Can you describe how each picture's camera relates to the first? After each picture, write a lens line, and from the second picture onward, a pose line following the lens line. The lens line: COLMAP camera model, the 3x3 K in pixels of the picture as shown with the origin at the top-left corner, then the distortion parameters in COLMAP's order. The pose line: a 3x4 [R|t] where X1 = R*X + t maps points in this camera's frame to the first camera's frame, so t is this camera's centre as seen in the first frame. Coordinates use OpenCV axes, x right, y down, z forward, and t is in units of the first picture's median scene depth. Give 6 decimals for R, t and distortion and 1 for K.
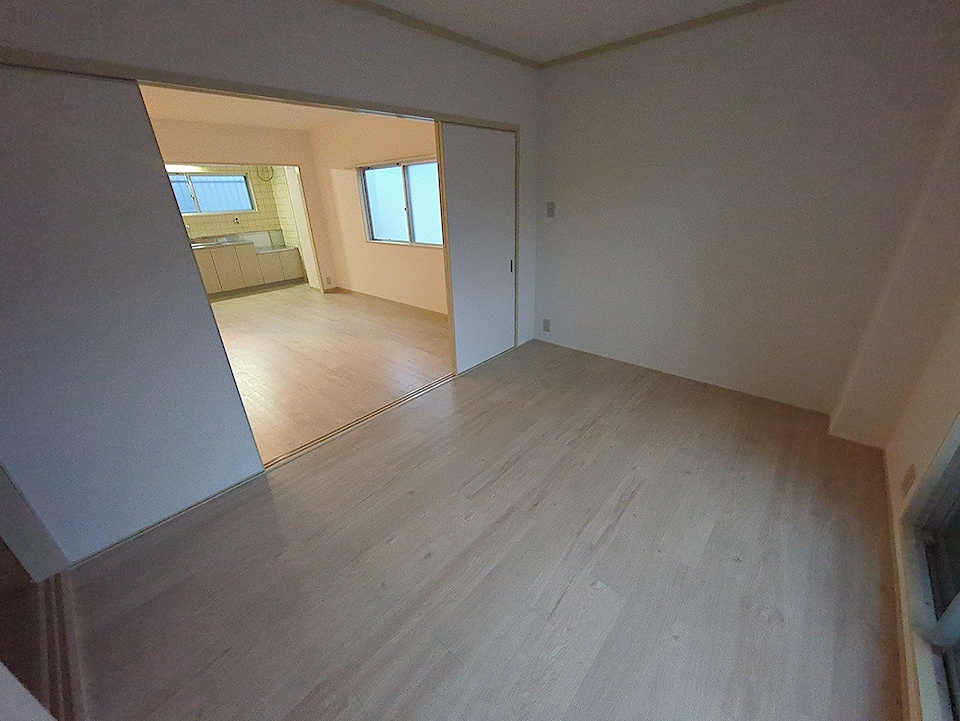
lens RADIAL K [[377.9, 0, 479.6], [0, 377.9, 358.0], [0, 0, 1]] dist [-0.003570, 0.000094]
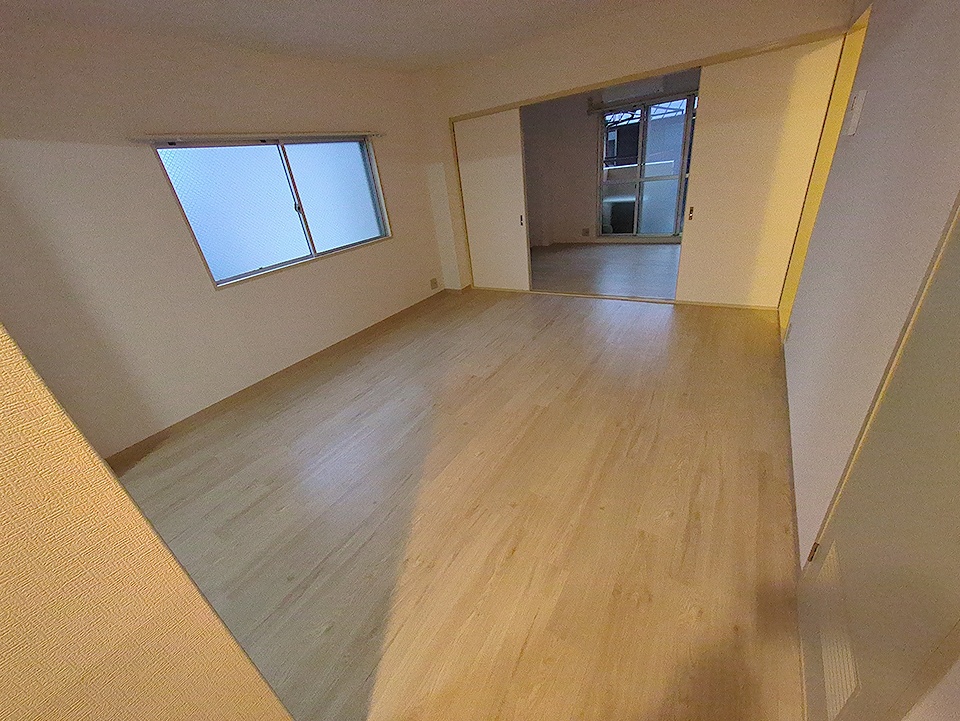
lens RADIAL K [[377.9, 0, 479.1], [0, 377.9, 357.9], [0, 0, 1]] dist [-0.003570, 0.000094]
pose [[-0.147645, -0.397898, 0.905471, -0.950032], [0.510192, 0.753655, 0.414376, -0.299033], [-0.847292, 0.523145, 0.091731, 0.784657]]
